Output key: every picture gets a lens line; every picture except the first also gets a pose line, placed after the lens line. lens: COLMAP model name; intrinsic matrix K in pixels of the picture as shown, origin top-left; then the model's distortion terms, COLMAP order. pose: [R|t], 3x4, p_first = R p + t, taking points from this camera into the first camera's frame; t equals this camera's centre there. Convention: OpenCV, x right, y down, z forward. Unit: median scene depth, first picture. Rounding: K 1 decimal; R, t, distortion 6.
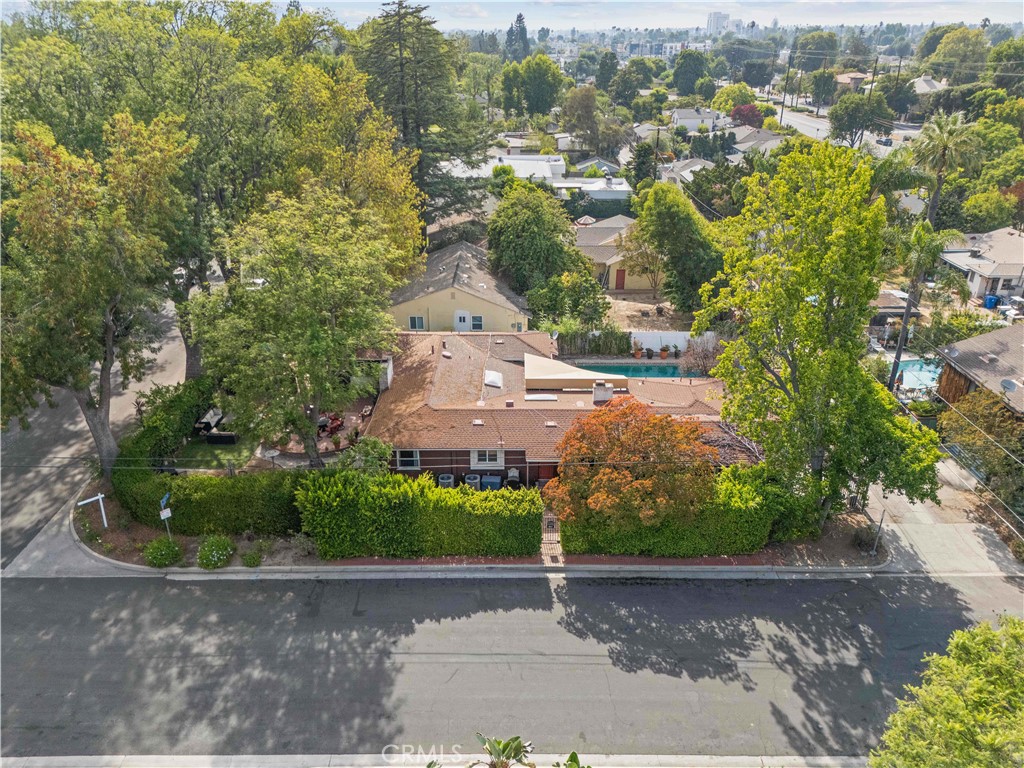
lens RADIAL K [[821.7, 0, 512.0], [0, 821.7, 384.0], [0, 0, 1]] dist [0.007460, -0.005251]
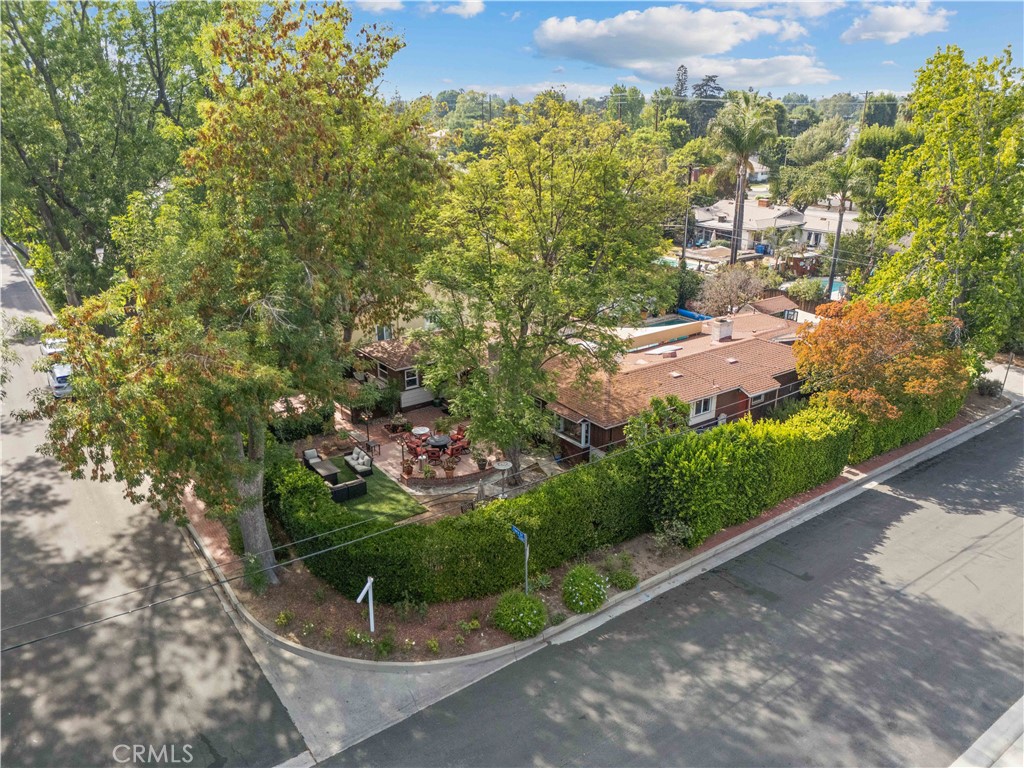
lens RADIAL K [[821.7, 0, 512.0], [0, 821.7, 384.0], [0, 0, 1]] dist [0.007460, -0.005251]
pose [[0.799319, -0.199191, 0.566932, -0.869928], [0.254779, 0.966802, -0.019529, 0.037223], [-0.544221, 0.160052, 0.823533, 0.472046]]
